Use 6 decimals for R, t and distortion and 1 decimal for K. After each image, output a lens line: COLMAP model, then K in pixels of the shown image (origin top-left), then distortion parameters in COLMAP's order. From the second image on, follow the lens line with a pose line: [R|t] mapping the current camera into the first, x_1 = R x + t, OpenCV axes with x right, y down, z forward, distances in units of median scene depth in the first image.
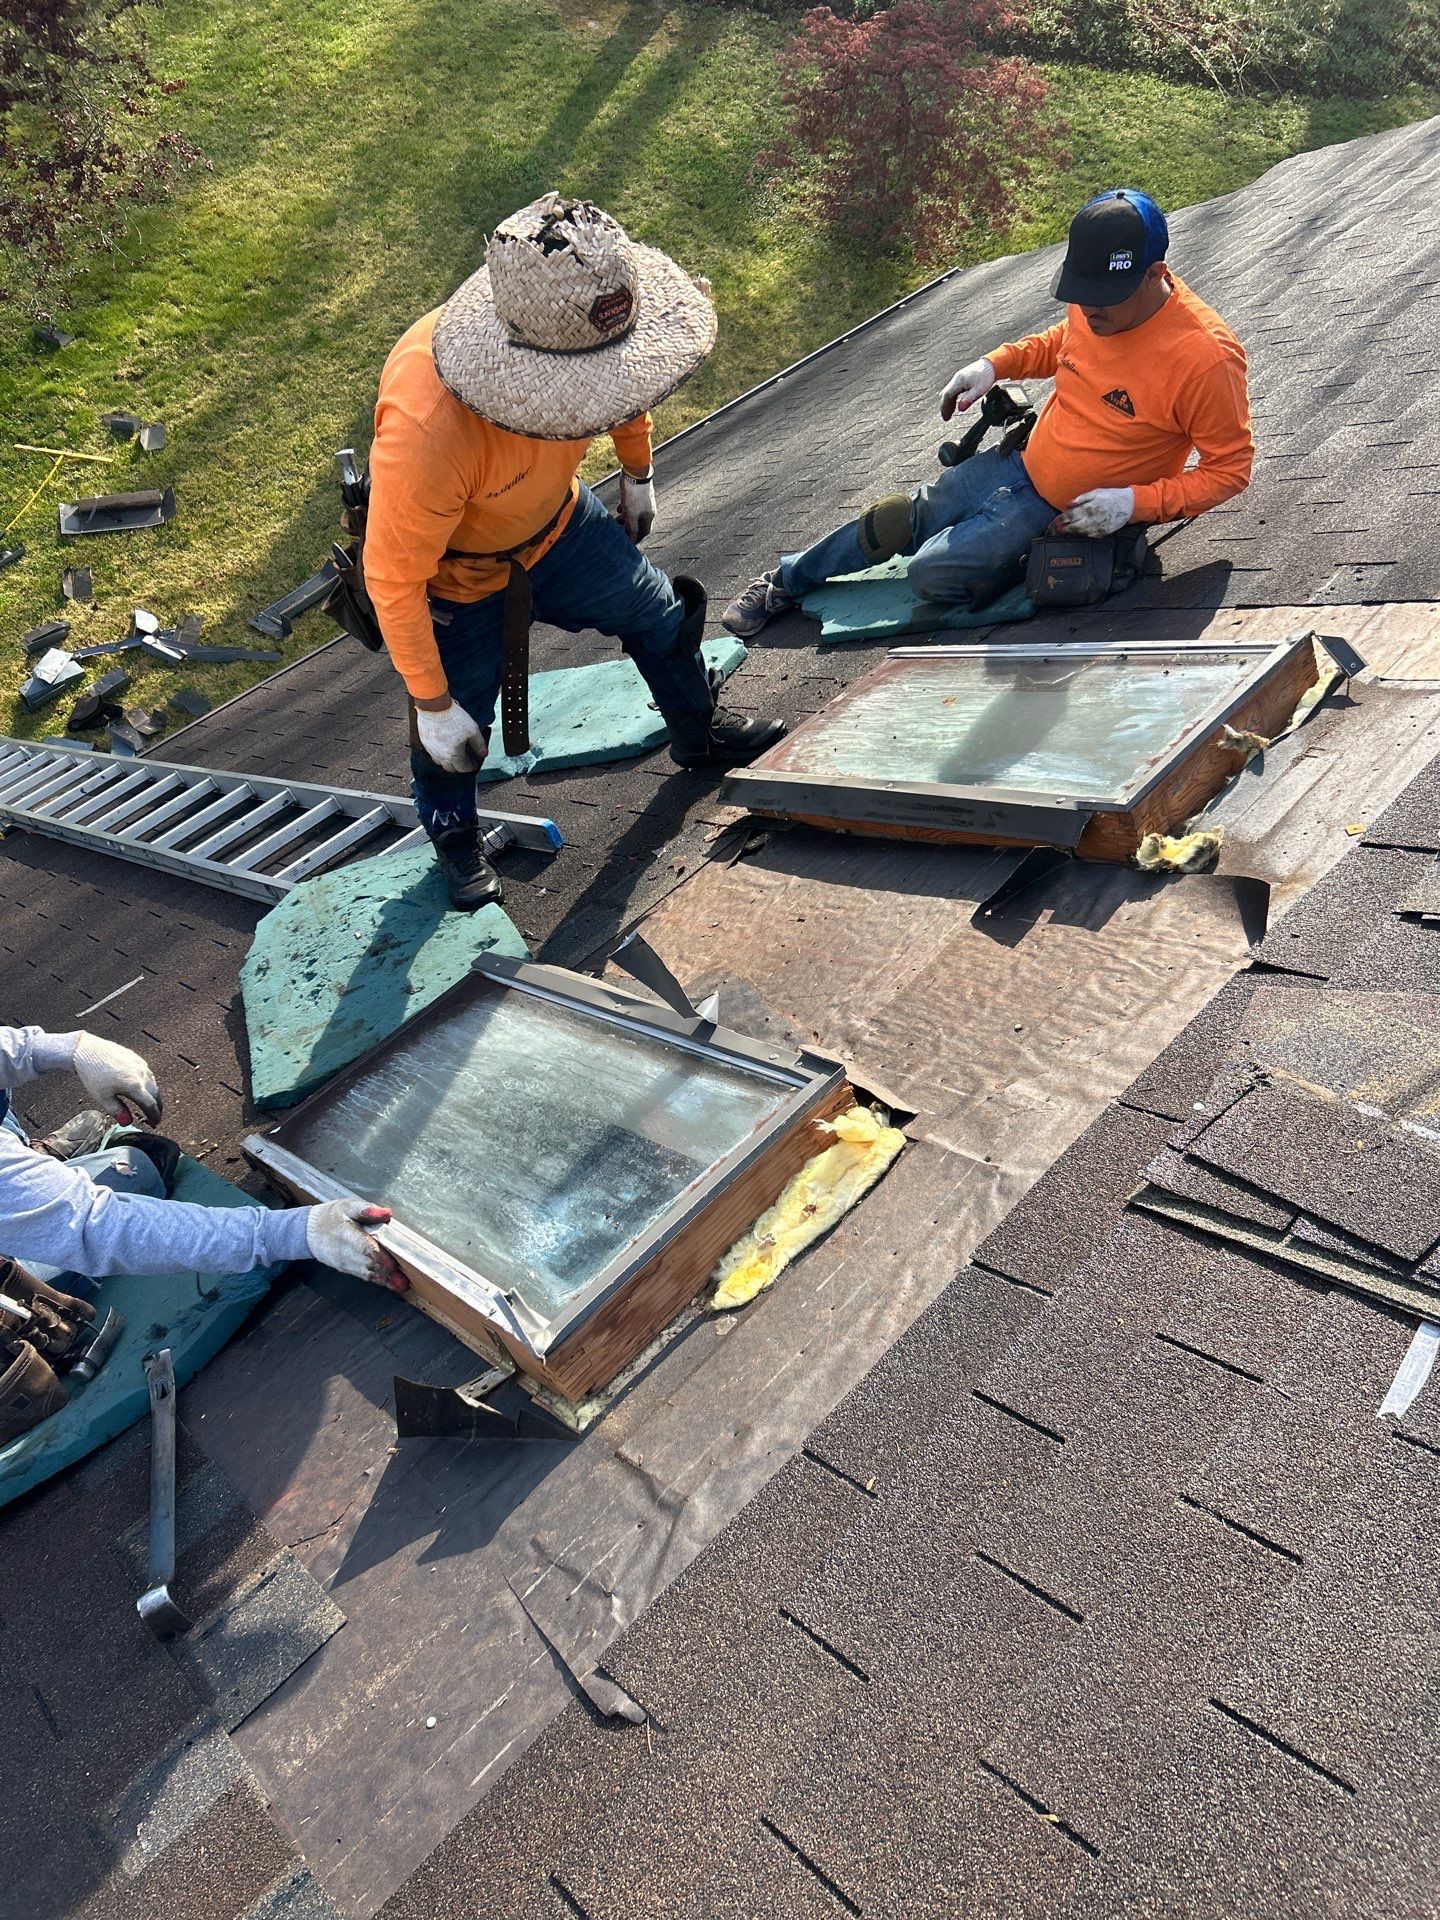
lens RADIAL K [[1374.8, 0, 720.0], [0, 1374.8, 960.0], [0, 0, 1]] dist [0.065229, -0.088637]
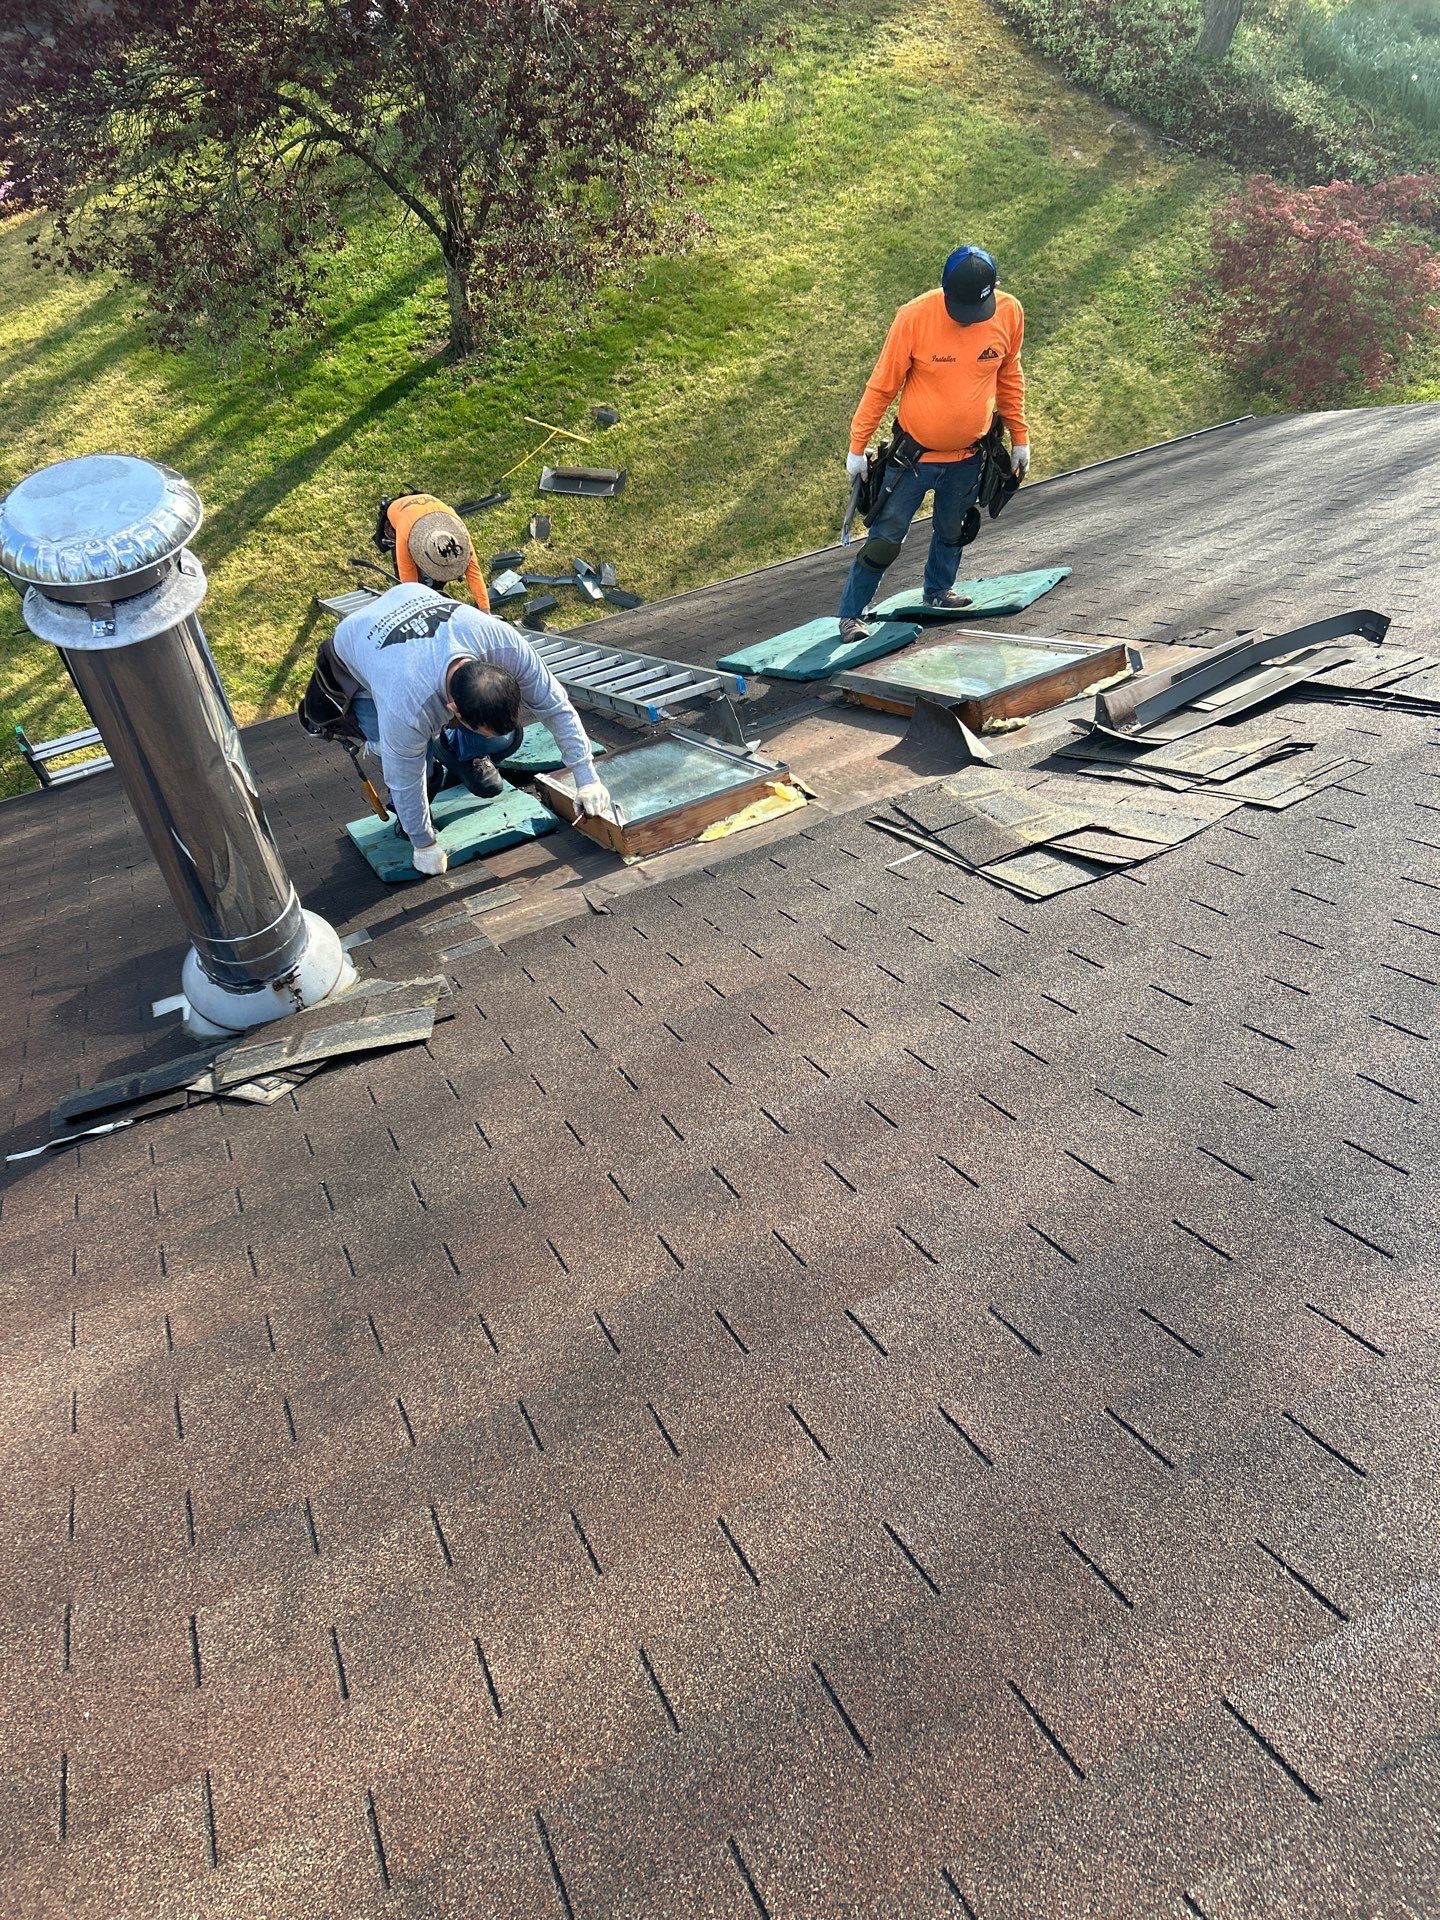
lens RADIAL K [[1447.6, 0, 720.0], [0, 1447.6, 960.0], [0, 0, 1]] dist [0.042453, -0.049036]
pose [[0.934703, 0.266585, -0.235079, 0.115506], [-0.277059, 0.960777, -0.012077, 0.081939], [0.222639, 0.076419, 0.971901, -0.237213]]
